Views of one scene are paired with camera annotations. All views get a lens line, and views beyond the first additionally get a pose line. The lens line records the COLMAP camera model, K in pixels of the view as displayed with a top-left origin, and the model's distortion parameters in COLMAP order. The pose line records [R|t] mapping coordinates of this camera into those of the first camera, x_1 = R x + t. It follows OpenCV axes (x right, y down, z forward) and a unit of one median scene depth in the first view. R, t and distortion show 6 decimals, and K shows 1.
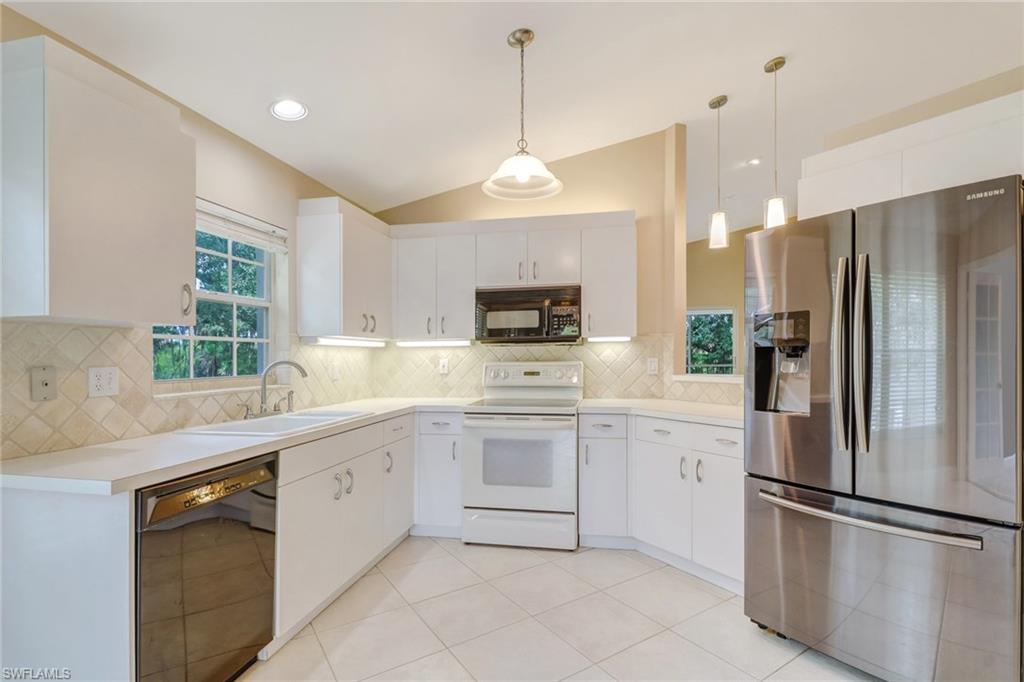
lens RADIAL K [[482.1, 0, 547.7], [0, 482.1, 357.6], [0, 0, 1]] dist [0.009996, -0.008010]
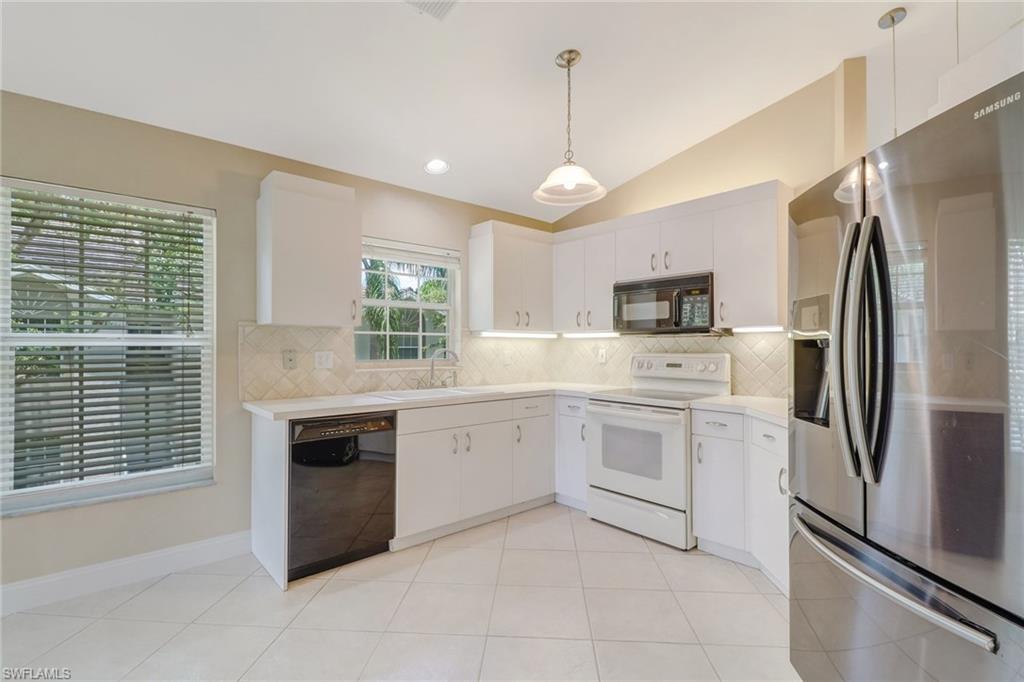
lens RADIAL K [[482.1, 0, 526.5], [0, 482.1, 350.1], [0, 0, 1]] dist [0.009996, -0.008010]
pose [[0.793916, 0.013994, -0.607867, 0.384105], [-0.010631, 0.999902, 0.009135, -0.004233], [0.607935, -0.000791, 0.793987, 0.047679]]
